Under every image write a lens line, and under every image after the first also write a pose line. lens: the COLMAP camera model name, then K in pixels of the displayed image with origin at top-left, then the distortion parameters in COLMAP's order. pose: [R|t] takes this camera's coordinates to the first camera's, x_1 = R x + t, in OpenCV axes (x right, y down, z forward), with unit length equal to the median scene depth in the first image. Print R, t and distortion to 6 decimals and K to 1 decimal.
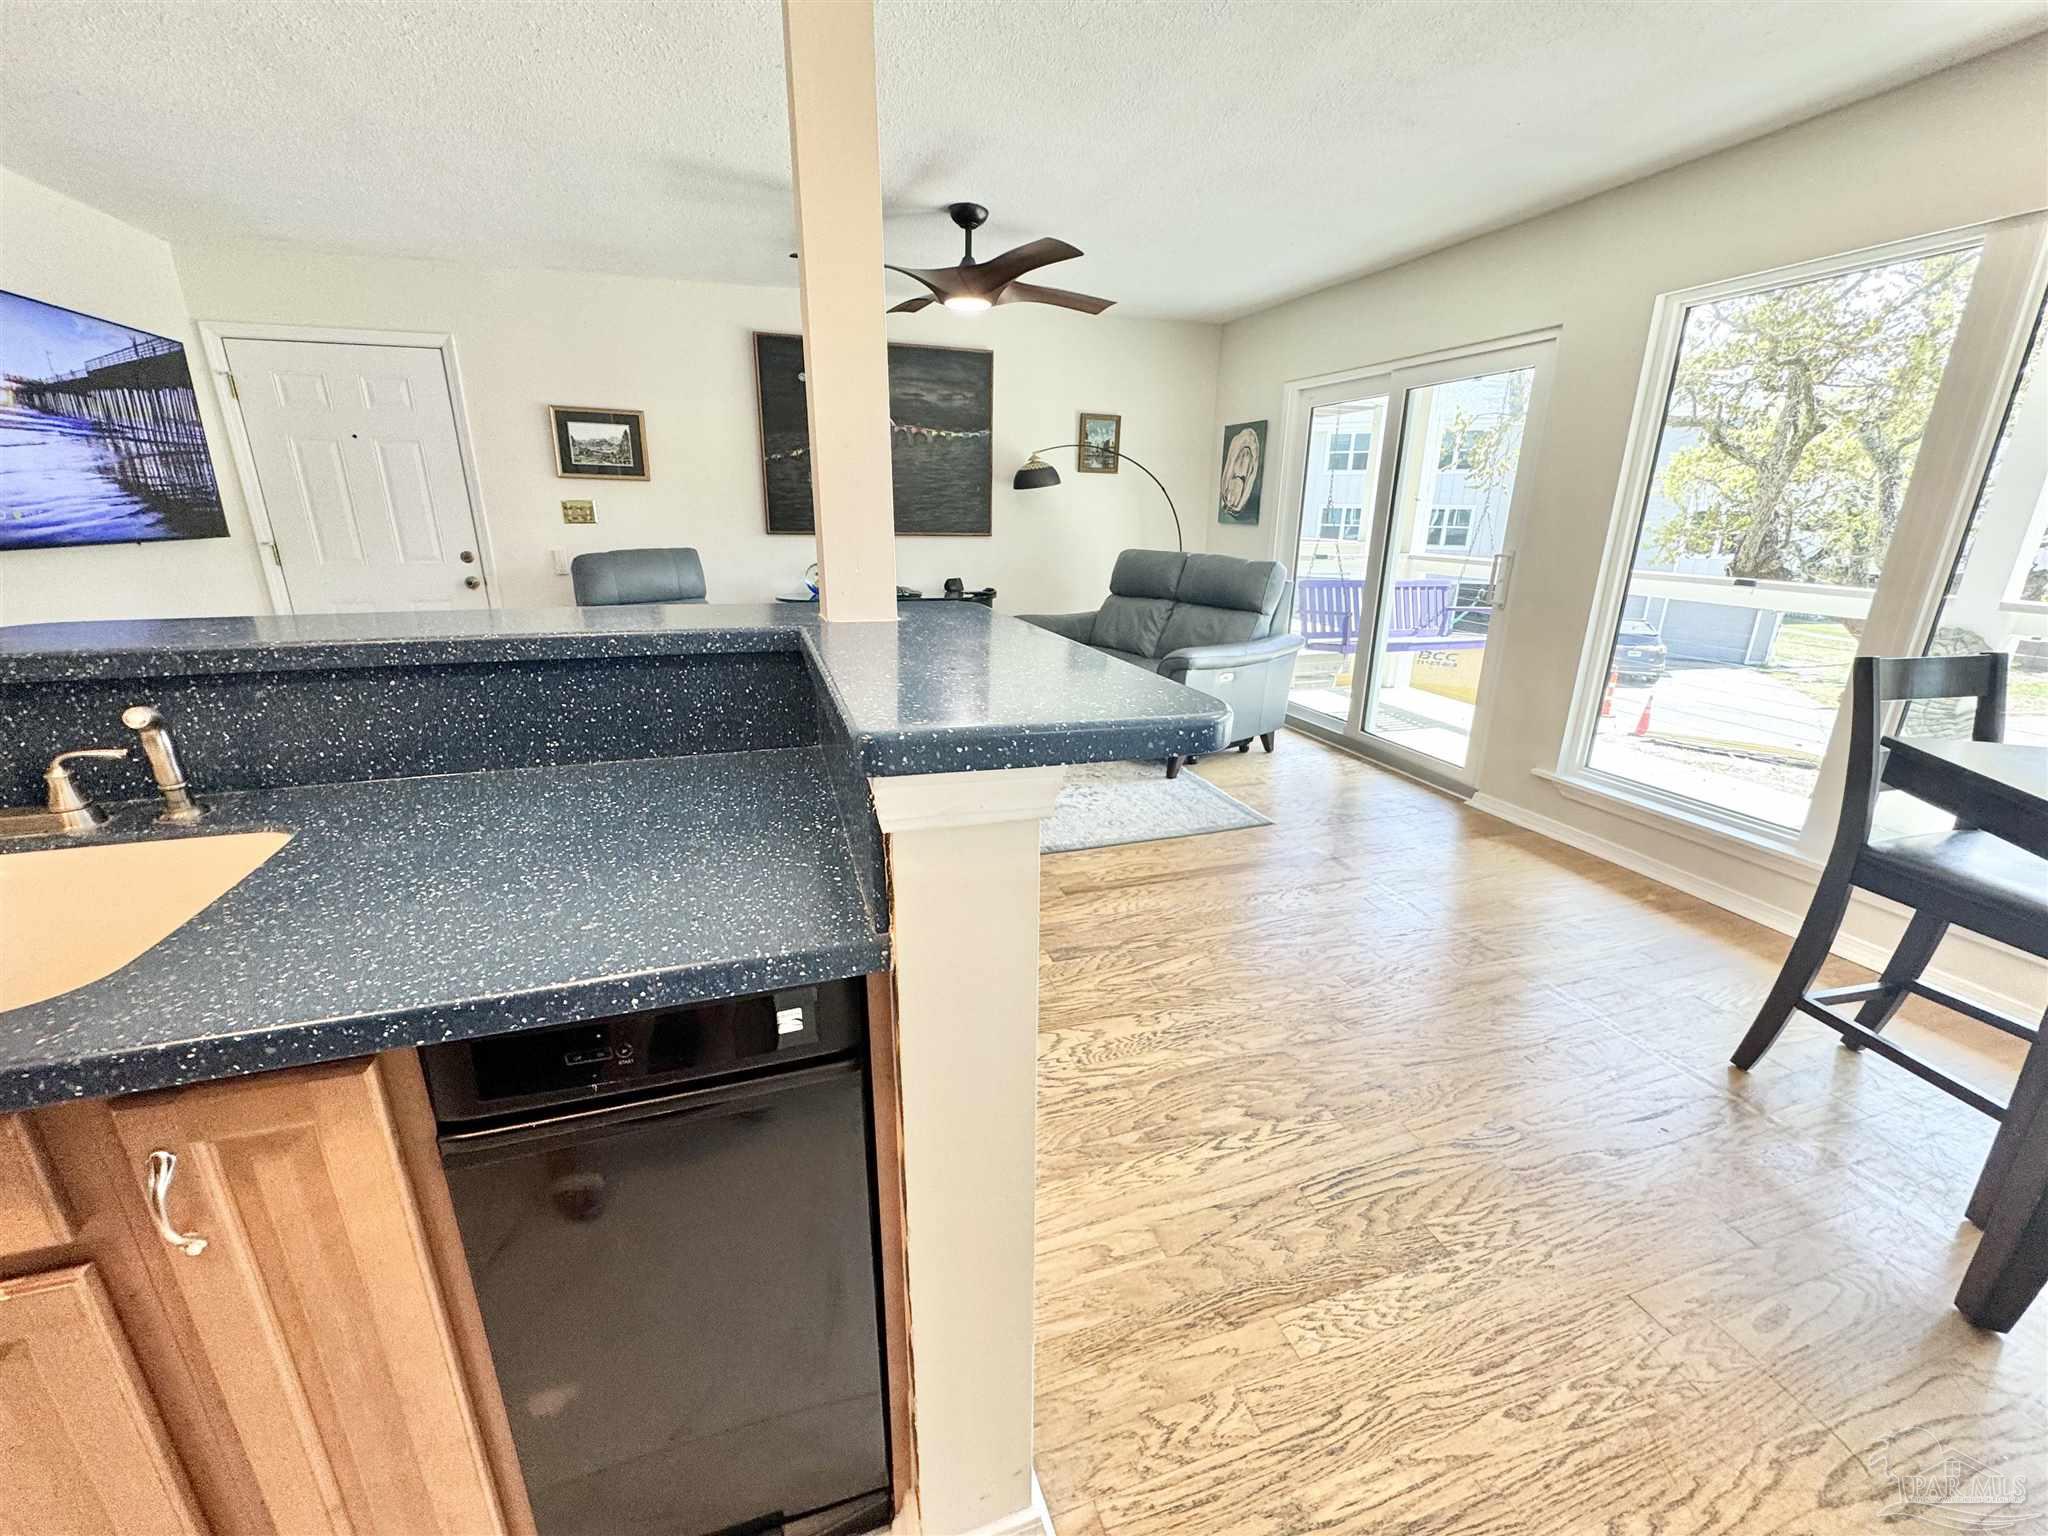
lens RADIAL K [[818.3, 0, 1014.0], [0, 818.3, 768.1], [0, 0, 1]] dist [-0.001667, 0.001032]
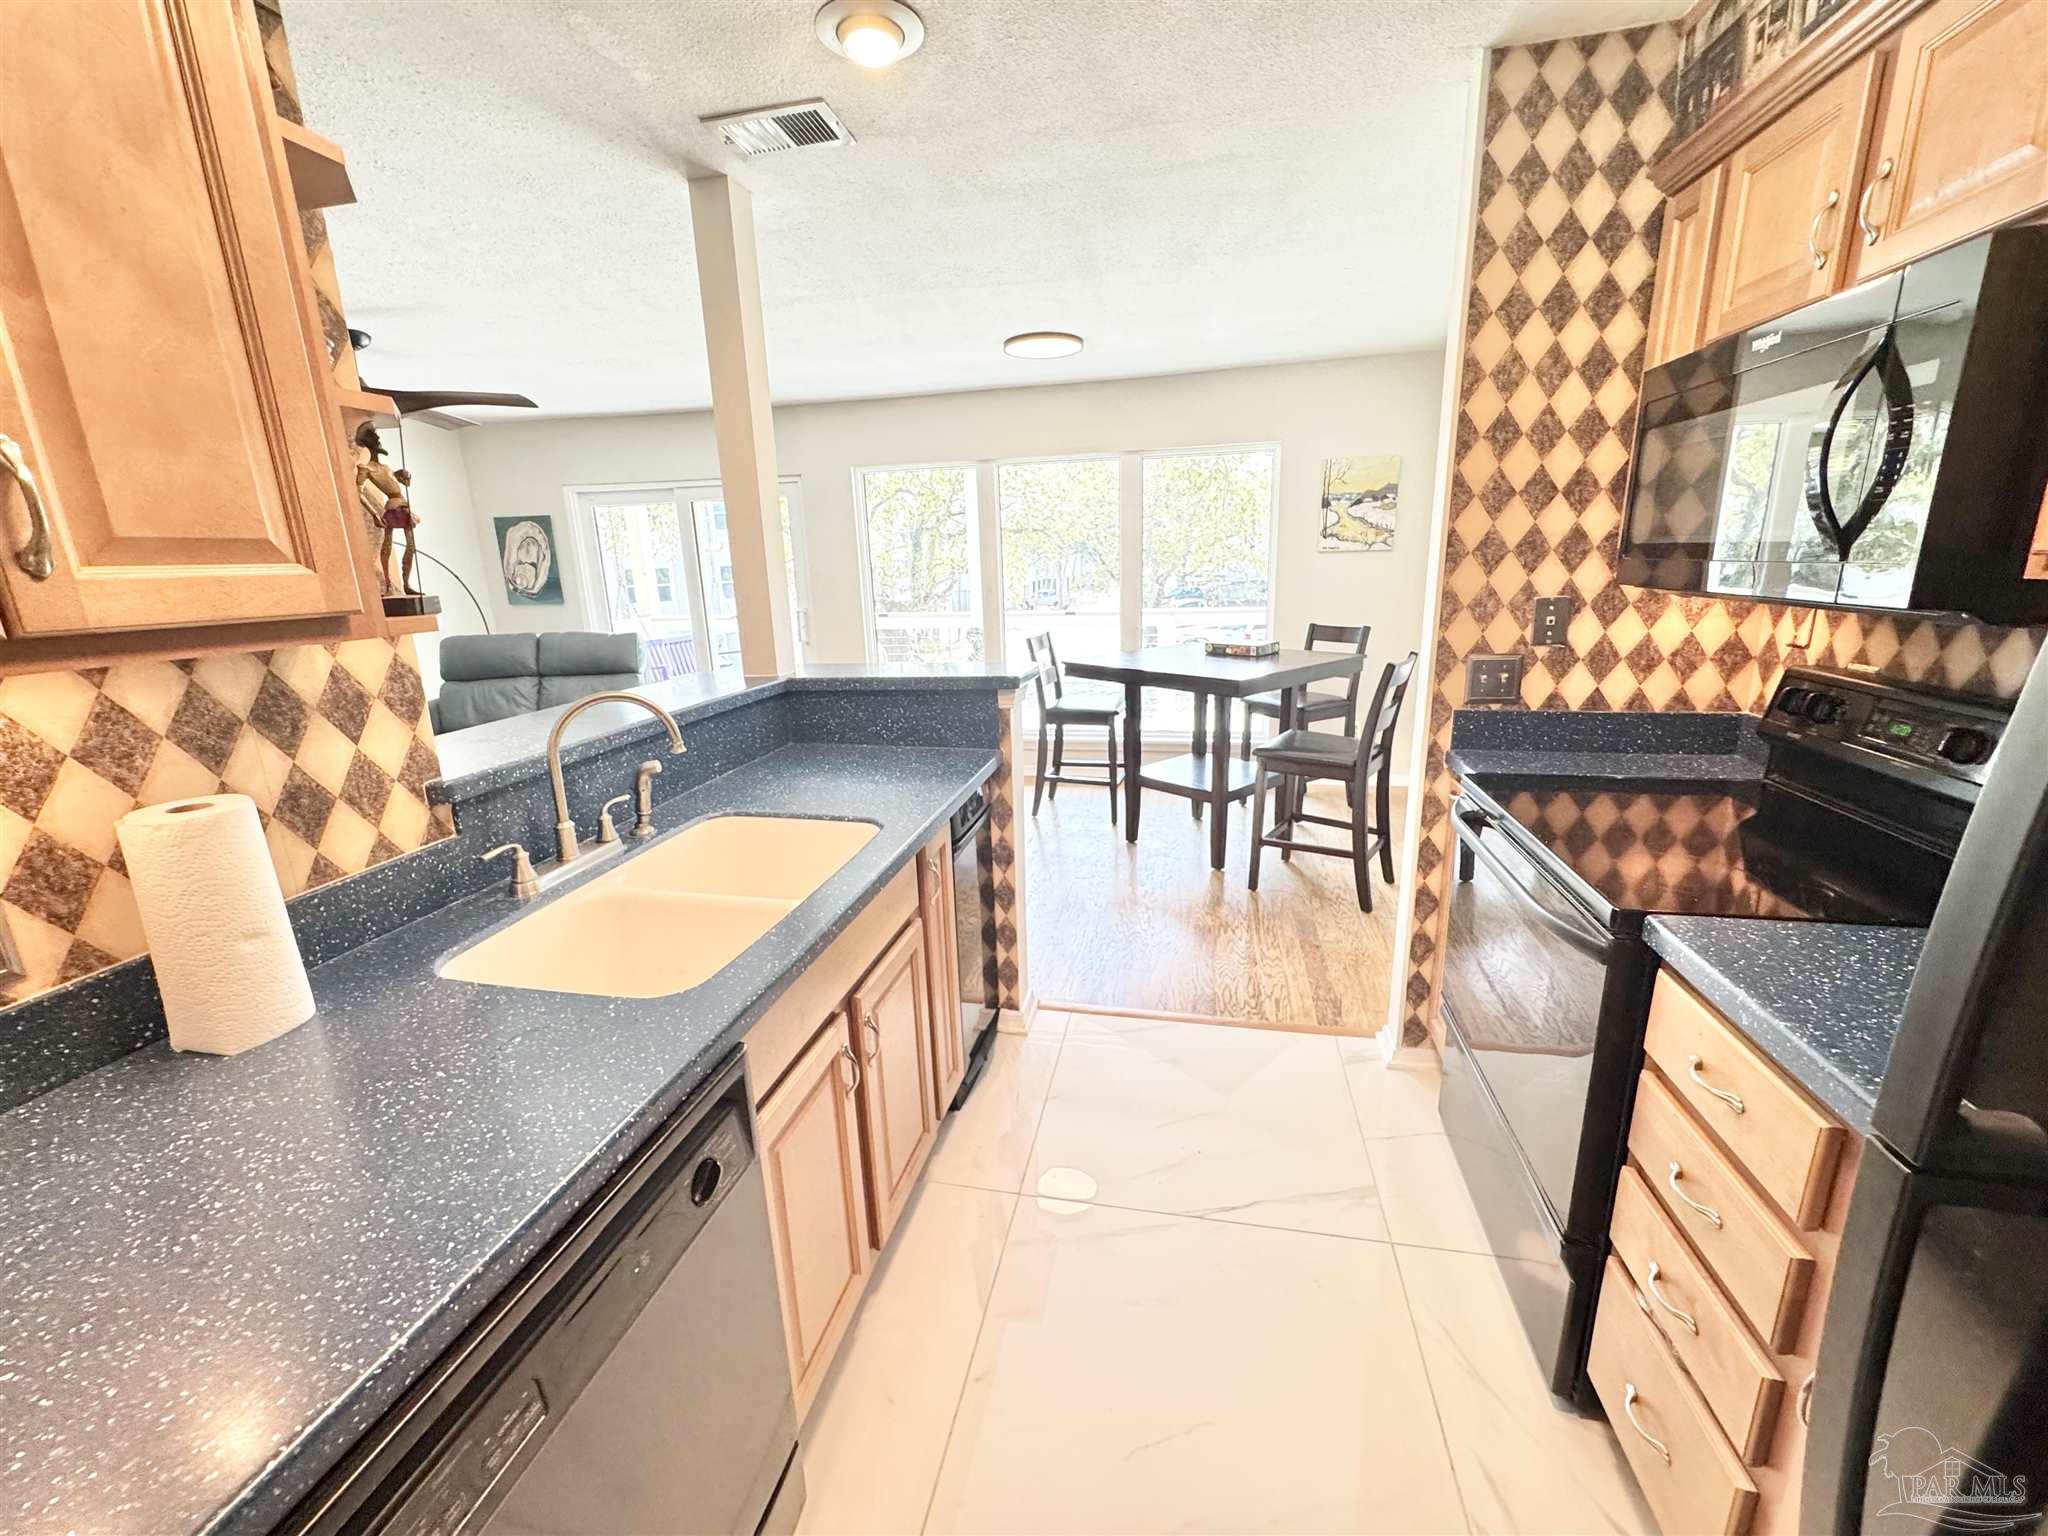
lens RADIAL K [[818.3, 0, 1025.4], [0, 818.3, 765.8], [0, 0, 1]] dist [-0.001667, 0.001032]
pose [[0.498080, -0.238435, 0.833706, -0.408595], [0.296307, 0.950378, 0.094781, 0.000826], [-0.814935, 0.199825, 0.544014, -0.109040]]
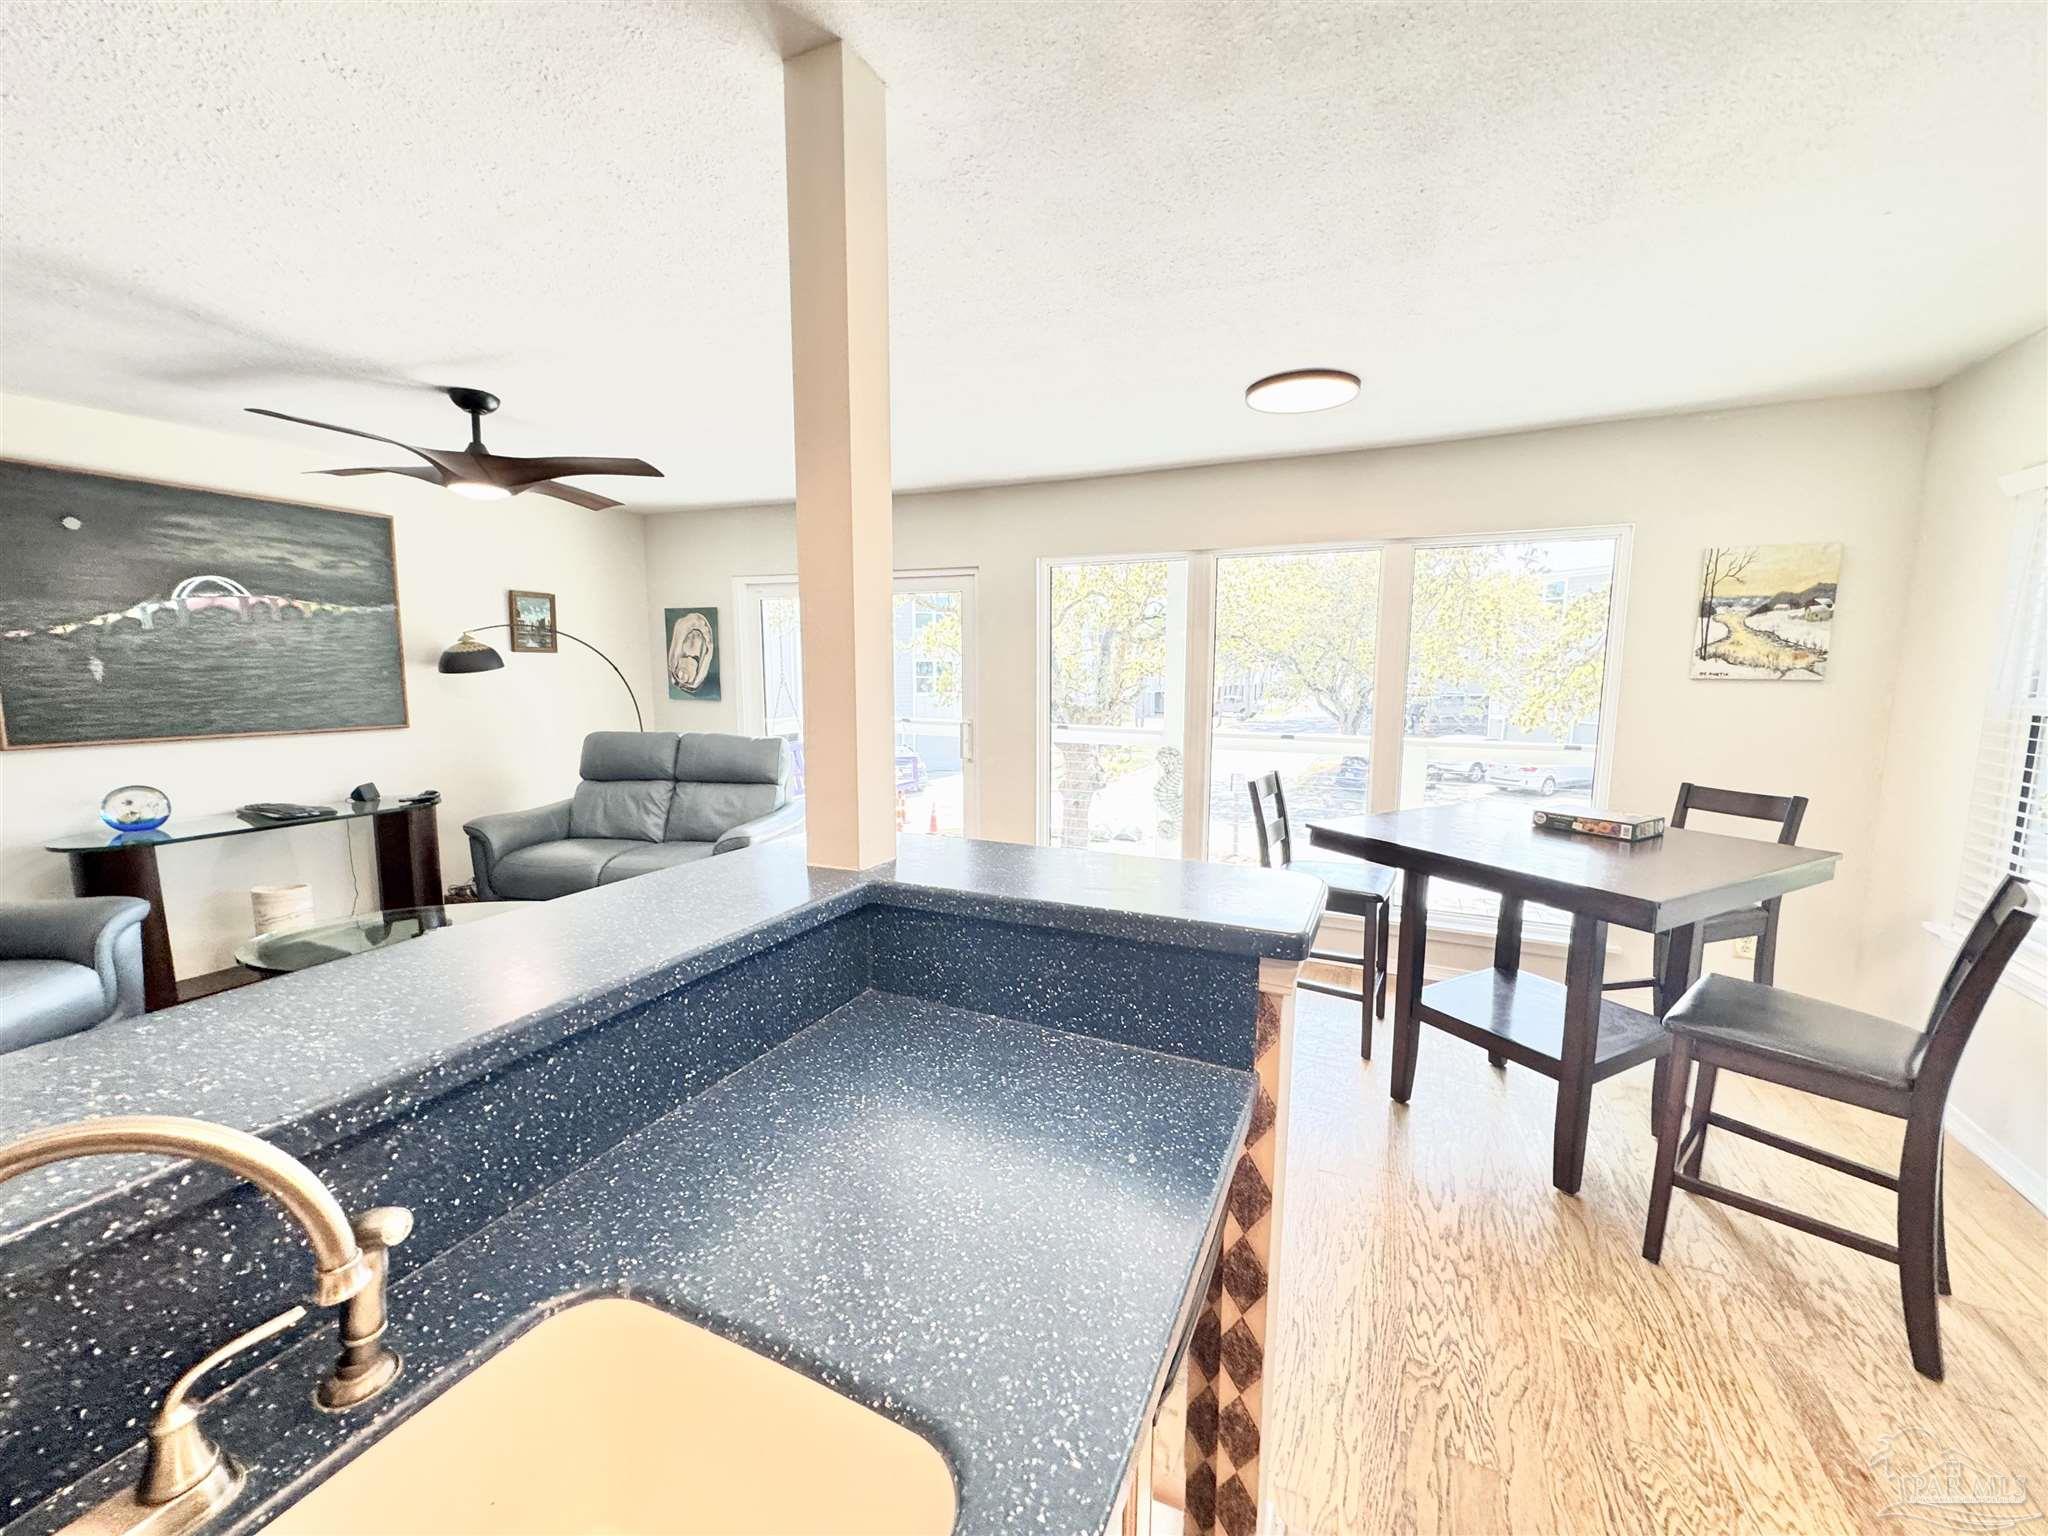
lens RADIAL K [[818.3, 0, 1030.5], [0, 818.3, 765.0], [0, 0, 1]] dist [-0.001667, 0.001032]
pose [[0.672689, -0.100827, 0.733024, -0.225875], [0.228136, 0.970671, -0.075843, -0.048480], [-0.703878, 0.218248, 0.675961, 0.025559]]
